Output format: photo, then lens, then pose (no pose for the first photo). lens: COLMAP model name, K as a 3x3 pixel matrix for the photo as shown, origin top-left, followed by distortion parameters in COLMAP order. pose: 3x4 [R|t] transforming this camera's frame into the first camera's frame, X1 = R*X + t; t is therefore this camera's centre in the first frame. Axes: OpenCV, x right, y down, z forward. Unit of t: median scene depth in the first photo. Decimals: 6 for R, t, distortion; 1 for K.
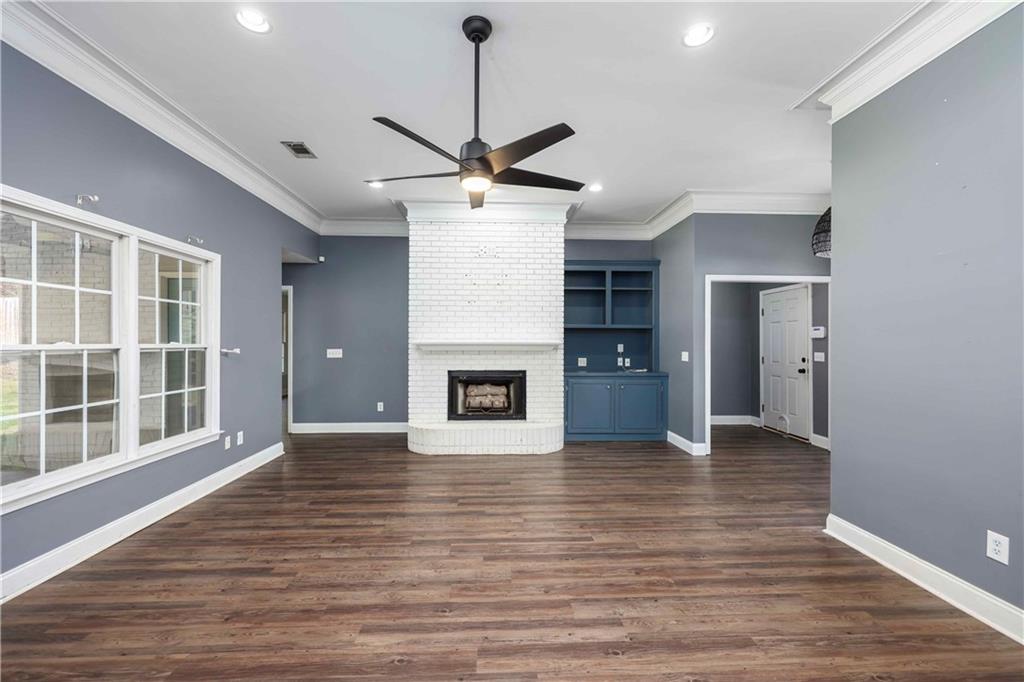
lens RADIAL K [[415.8, 0, 512.0], [0, 415.8, 341.0], [0, 0, 1]] dist [0.000600, 0.000114]
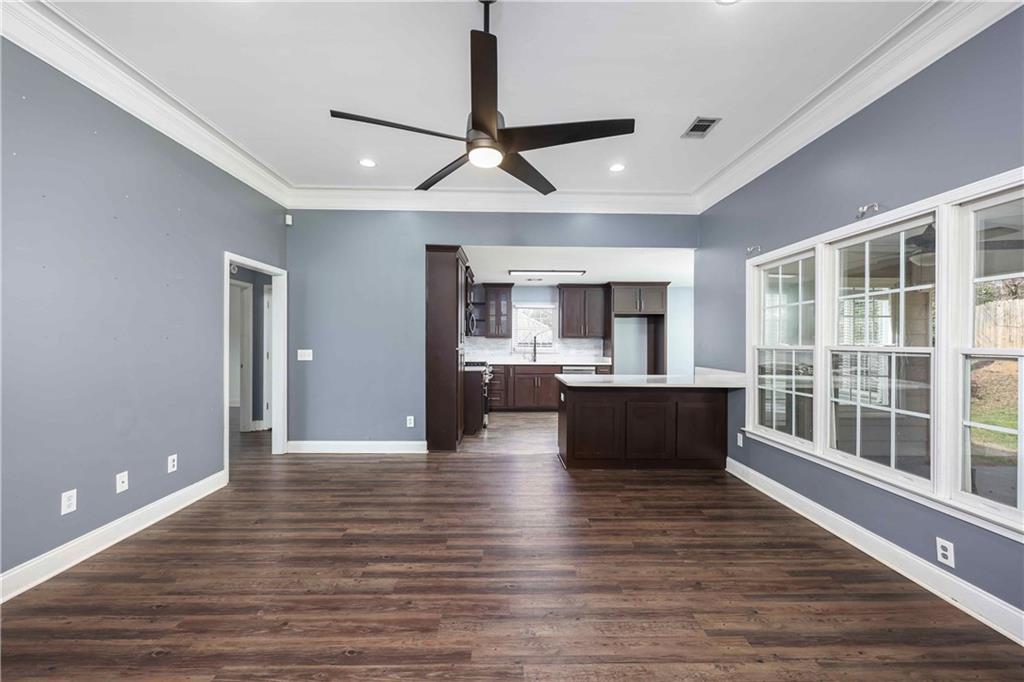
lens RADIAL K [[408.1, 0, 512.0], [0, 408.1, 341.0], [0, 0, 1]] dist [-0.000290, -0.000062]
pose [[-0.999730, -0.005022, 0.022681, -0.163115], [-0.005045, 0.999987, -0.000969, 0.002060], [-0.022676, -0.001083, -0.999742, 1.832803]]
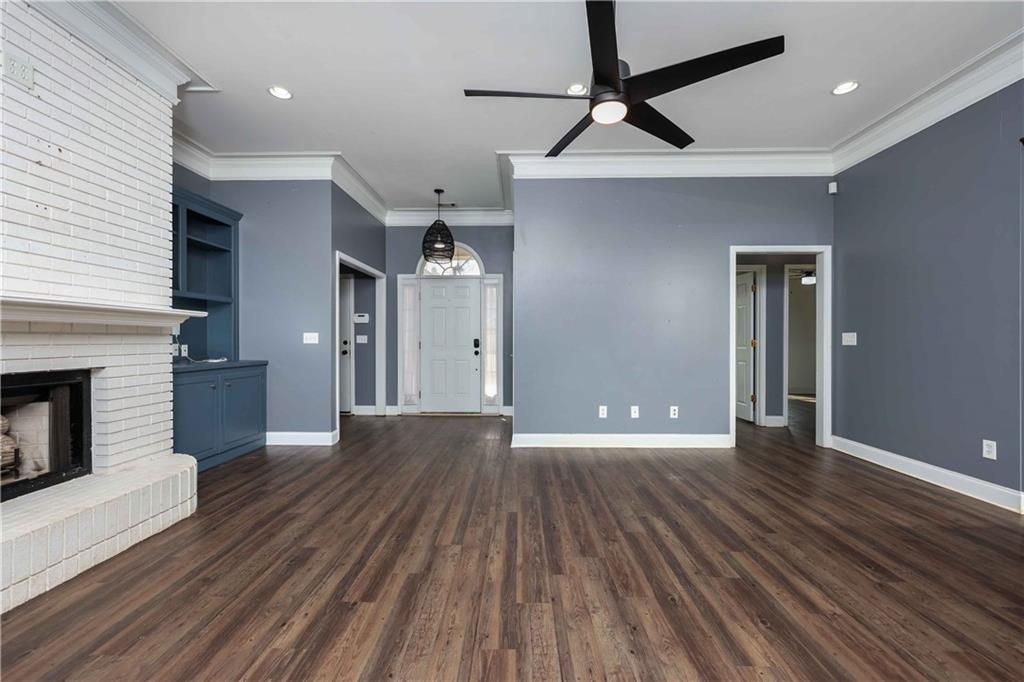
lens RADIAL K [[415.8, 0, 512.0], [0, 415.8, 341.0], [0, 0, 1]] dist [0.000600, 0.000114]
pose [[0.055303, -0.004010, 0.998462, -0.943206], [-0.003510, 0.999985, 0.004210, 0.082447], [-0.998463, -0.003738, 0.055288, 1.143345]]
